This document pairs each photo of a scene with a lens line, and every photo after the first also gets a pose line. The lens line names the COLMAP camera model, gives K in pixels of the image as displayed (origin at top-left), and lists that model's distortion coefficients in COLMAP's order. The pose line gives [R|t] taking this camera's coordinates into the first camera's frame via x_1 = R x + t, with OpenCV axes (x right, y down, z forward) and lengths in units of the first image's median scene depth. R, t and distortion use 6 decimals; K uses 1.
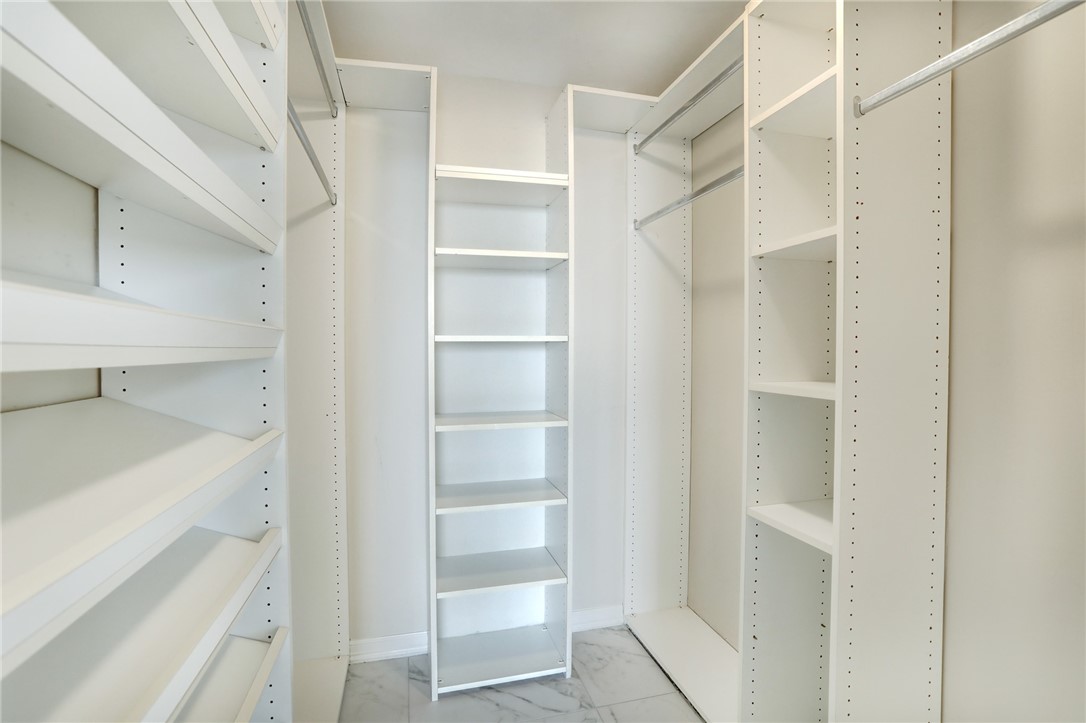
lens RADIAL K [[525.1, 0, 542.4], [0, 525.1, 341.6], [0, 0, 1]] dist [-0.052744, 0.028291]
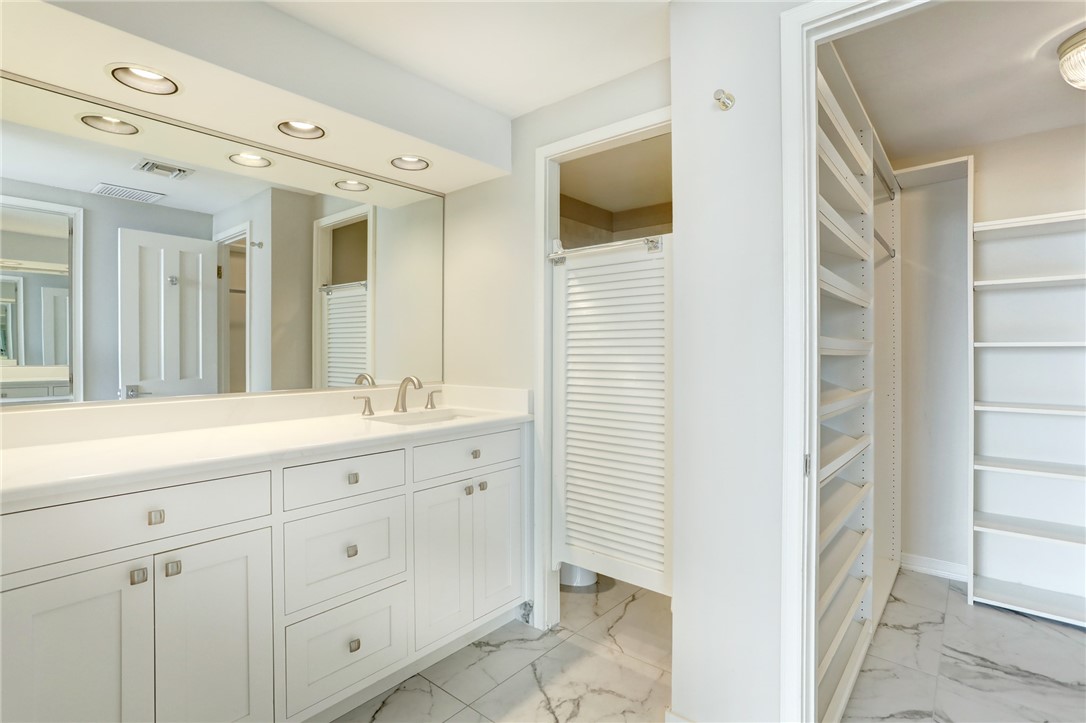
lens RADIAL K [[525.1, 0, 542.4], [0, 525.1, 341.6], [0, 0, 1]] dist [-0.052744, 0.028291]
pose [[0.577010, 0.002242, -0.816734, 0.248858], [-0.002634, 0.999996, 0.000884, -0.013330], [0.816732, 0.001641, 0.577014, -0.735846]]
